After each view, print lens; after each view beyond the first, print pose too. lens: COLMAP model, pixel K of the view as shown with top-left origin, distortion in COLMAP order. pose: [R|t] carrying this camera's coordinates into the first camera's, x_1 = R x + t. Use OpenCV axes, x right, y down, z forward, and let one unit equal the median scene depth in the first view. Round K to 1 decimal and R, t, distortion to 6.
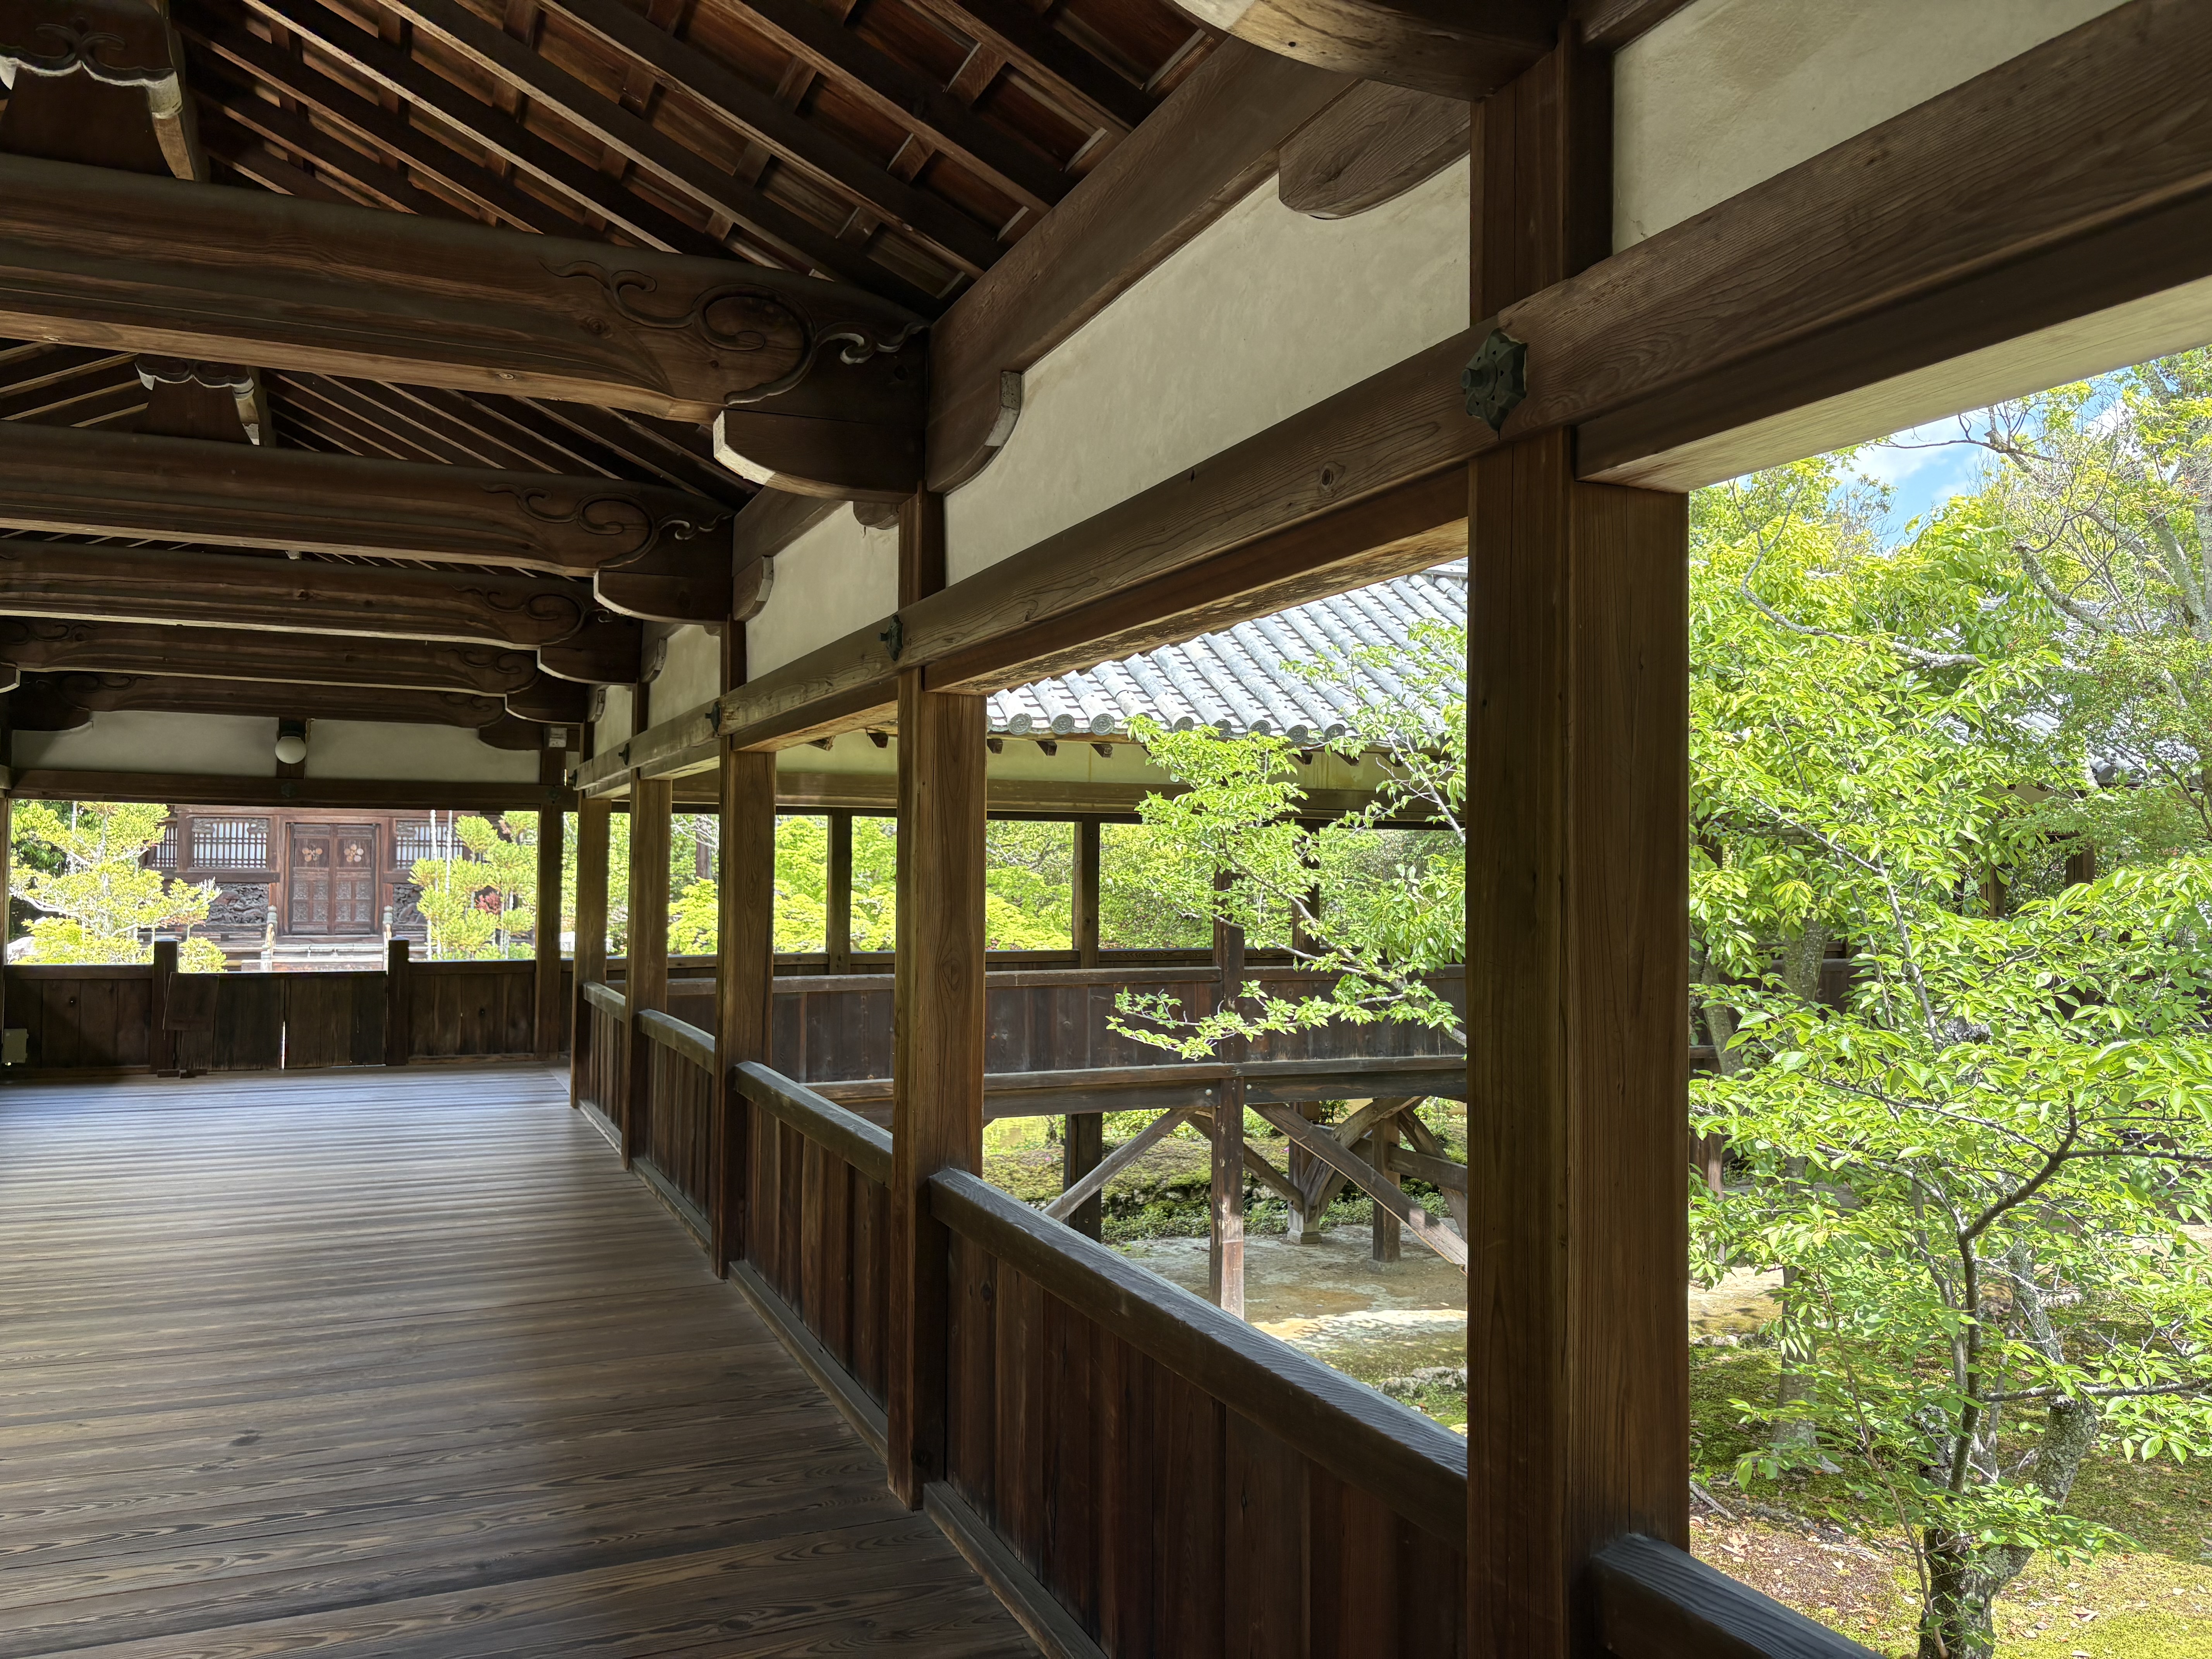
lens RADIAL K [[1652.2, 0, 1110.5], [0, 1652.2, 821.6], [0, 0, 1]] dist [0.041482, -0.051921]
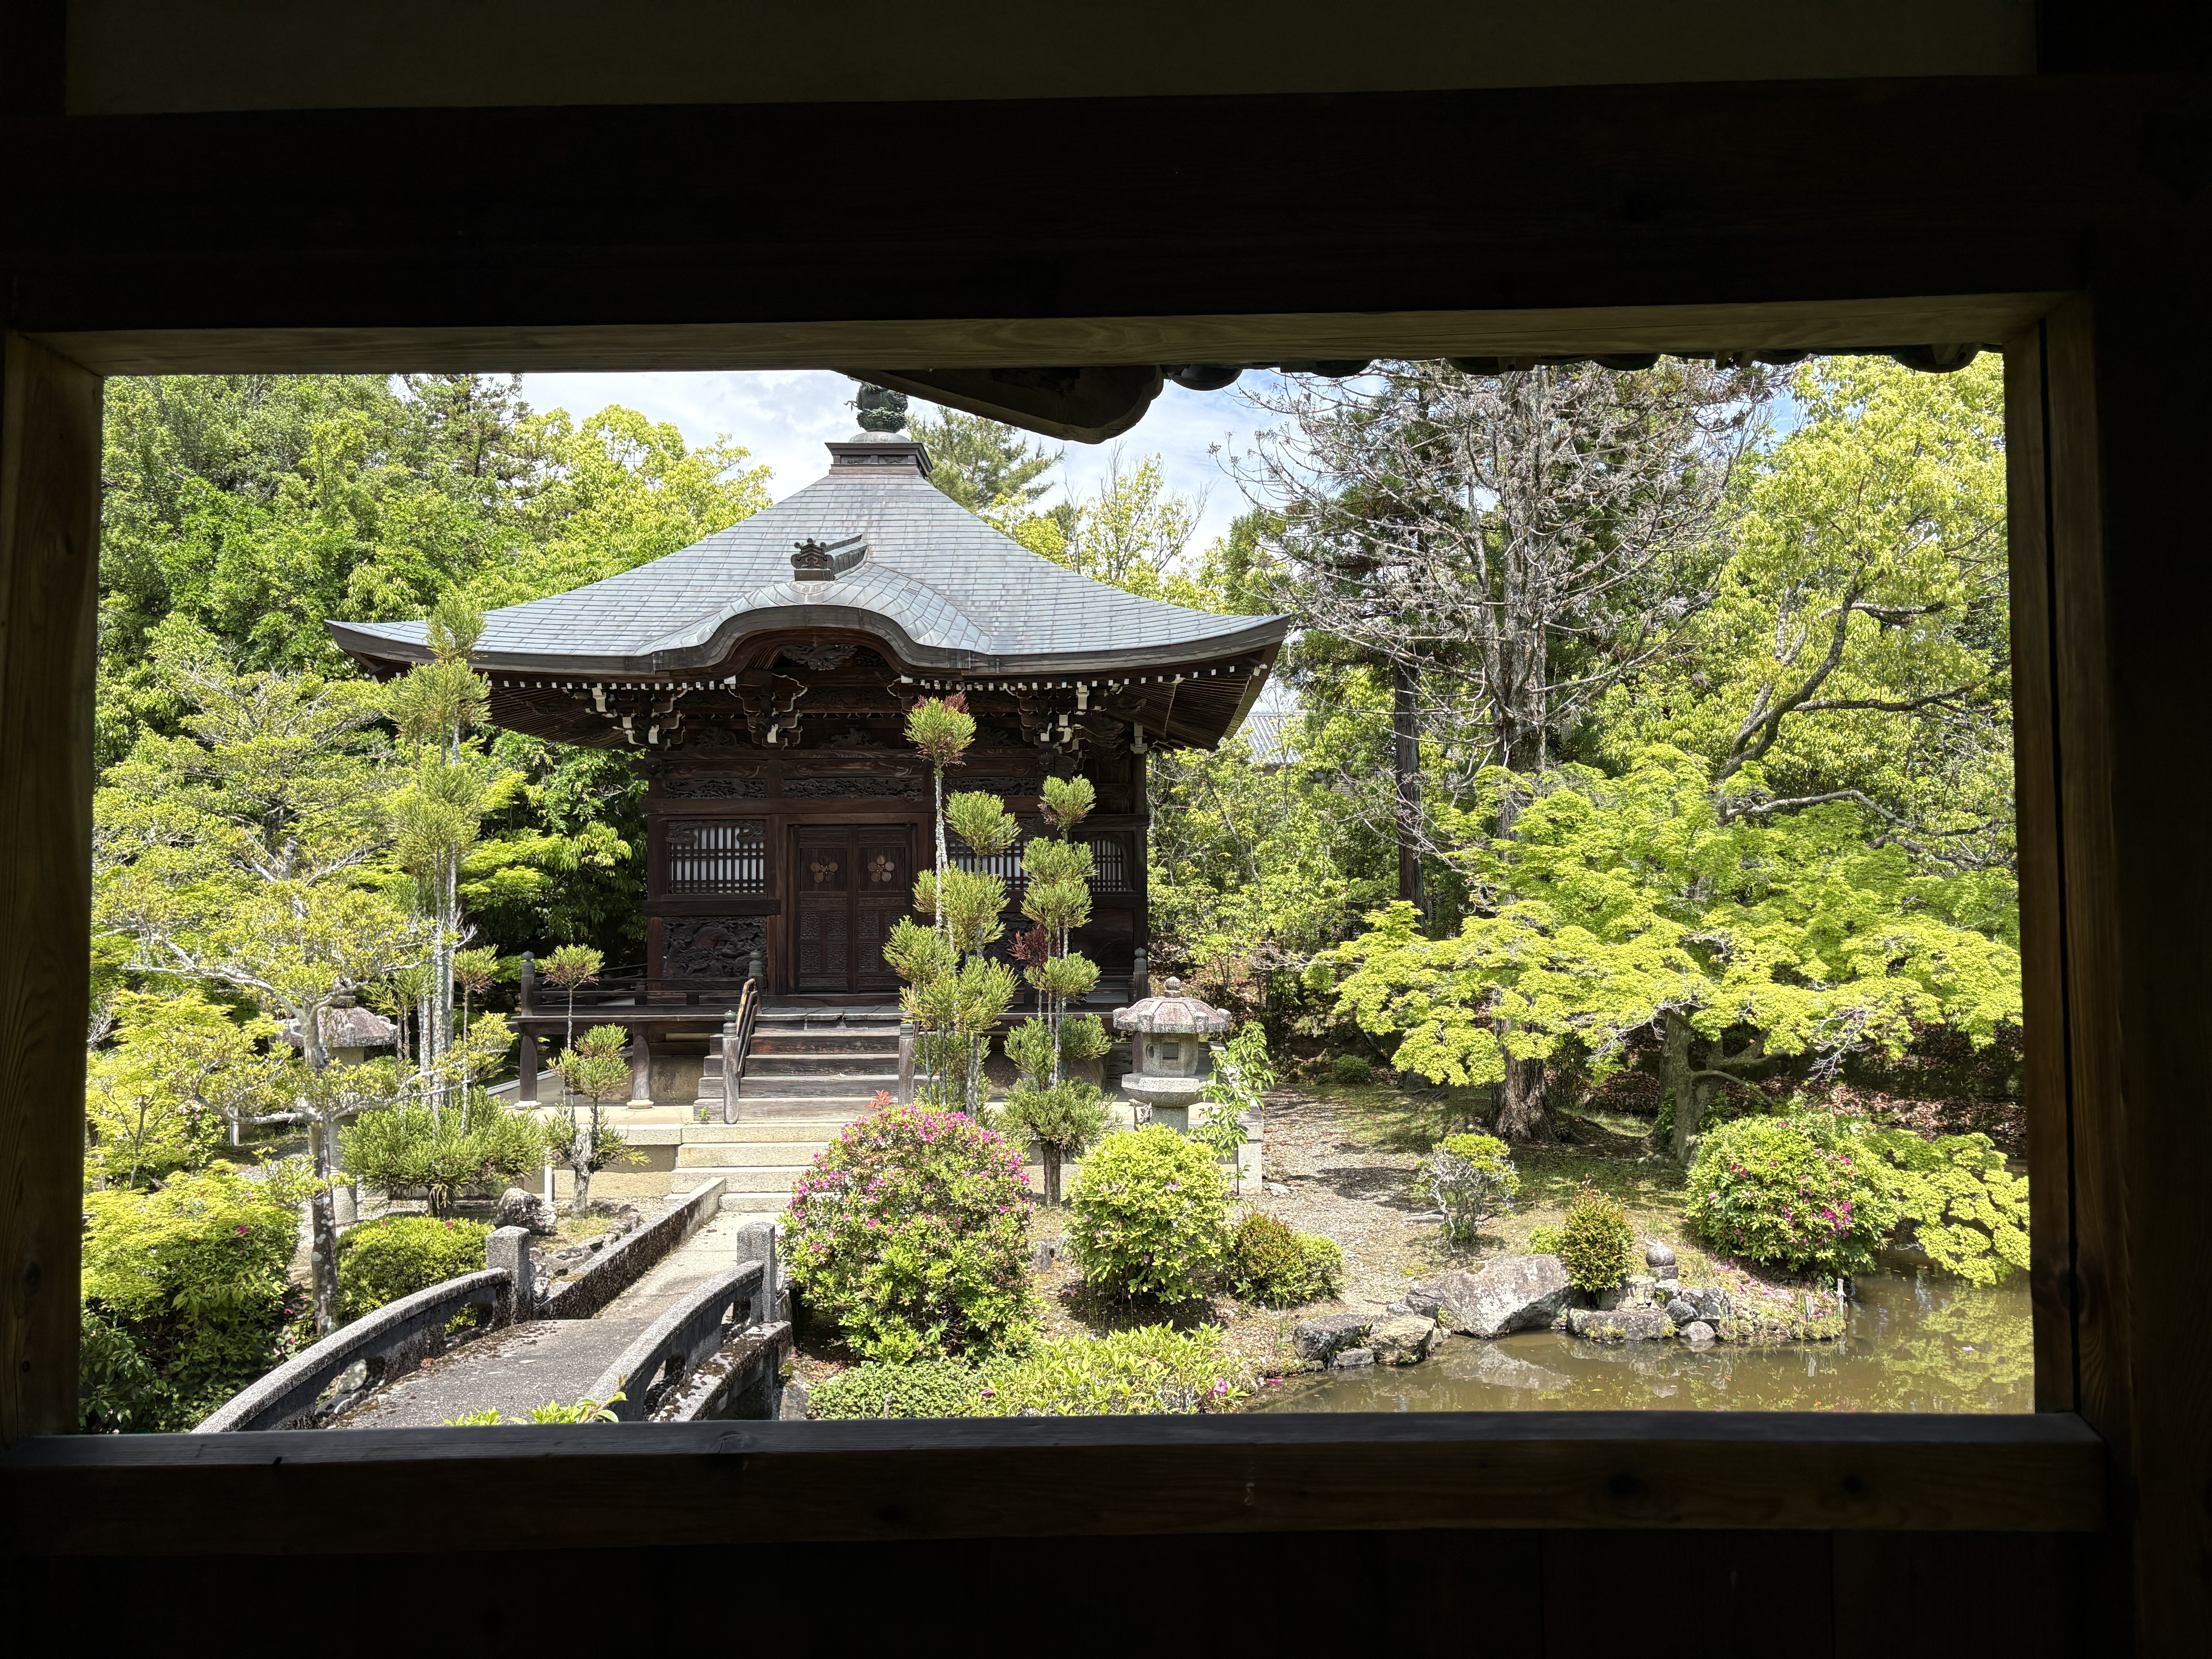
lens RADIAL K [[1652.2, 0, 1113.8], [0, 1652.2, 849.3], [0, 0, 1]] dist [0.041482, -0.051921]
pose [[0.907993, -0.028504, -0.418014, -0.097284], [0.028325, 0.999577, -0.006634, 0.018519], [0.418026, -0.005817, 0.908416, 0.446706]]
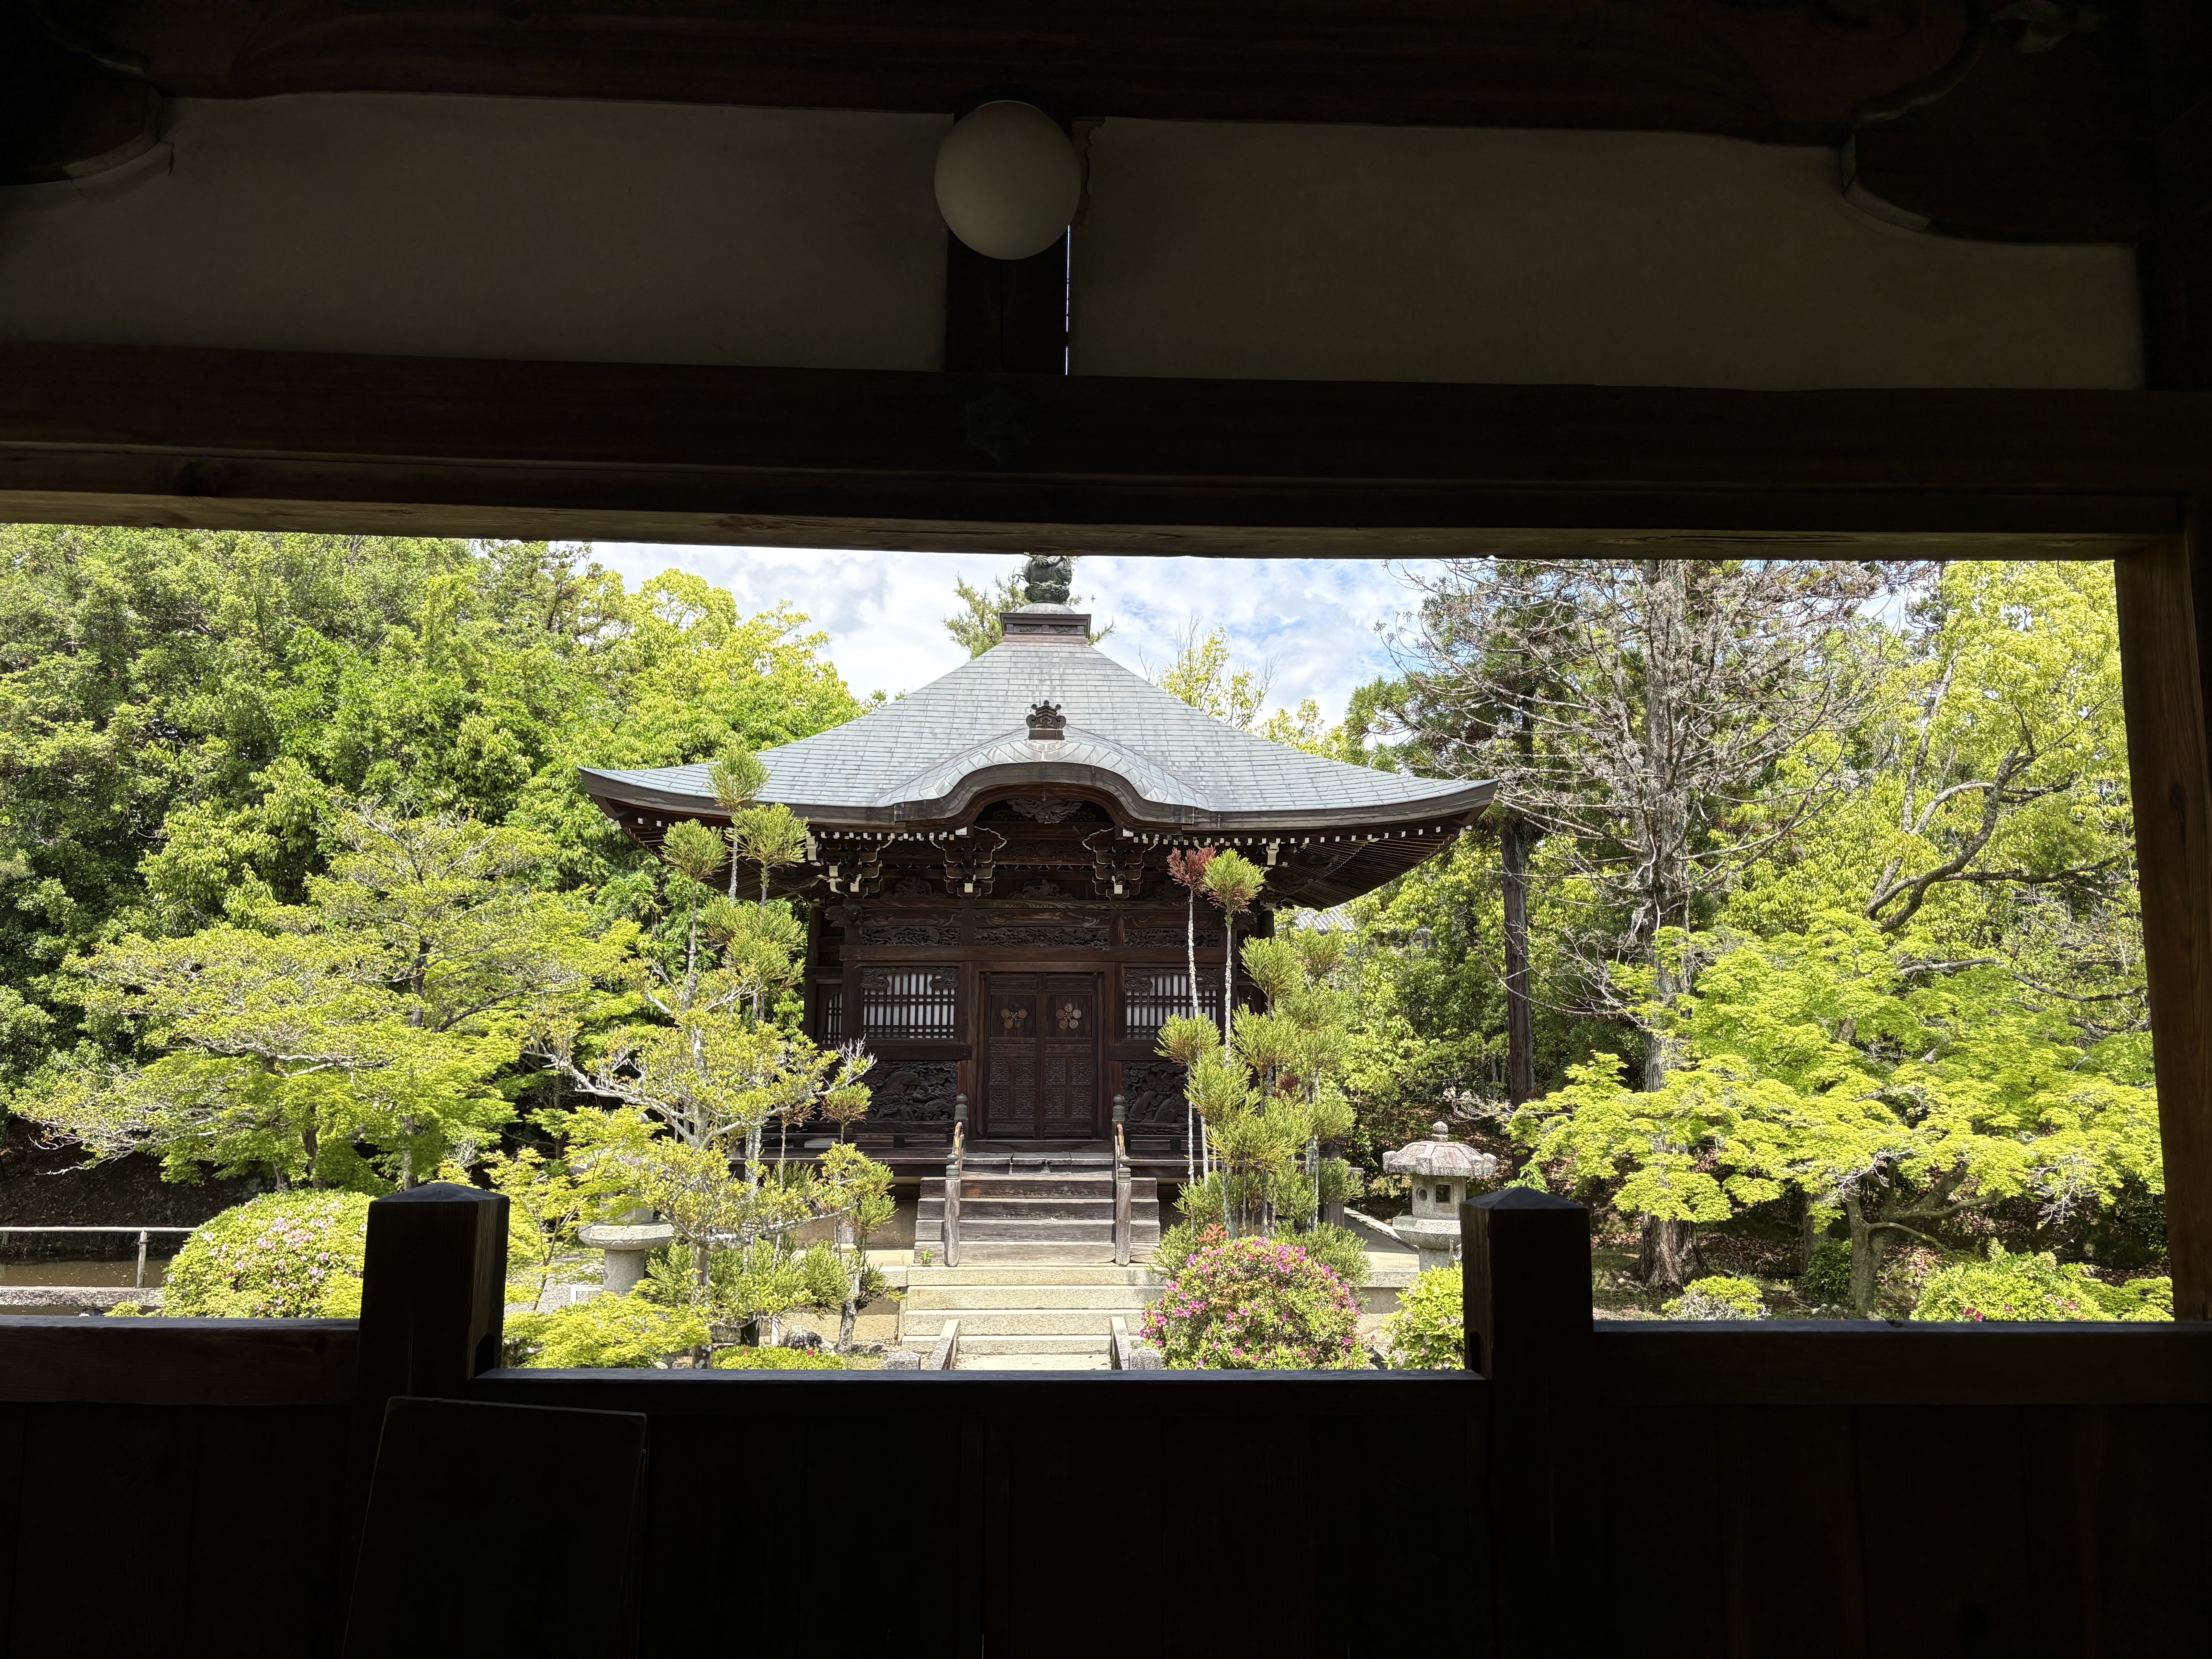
lens RADIAL K [[1652.2, 0, 1112.6], [0, 1652.2, 807.3], [0, 0, 1]] dist [0.041482, -0.051921]
pose [[0.928734, -0.061734, -0.365570, -0.188011], [0.014248, 0.991254, -0.131197, 0.023408], [0.370472, 0.116638, 0.921491, 0.377517]]
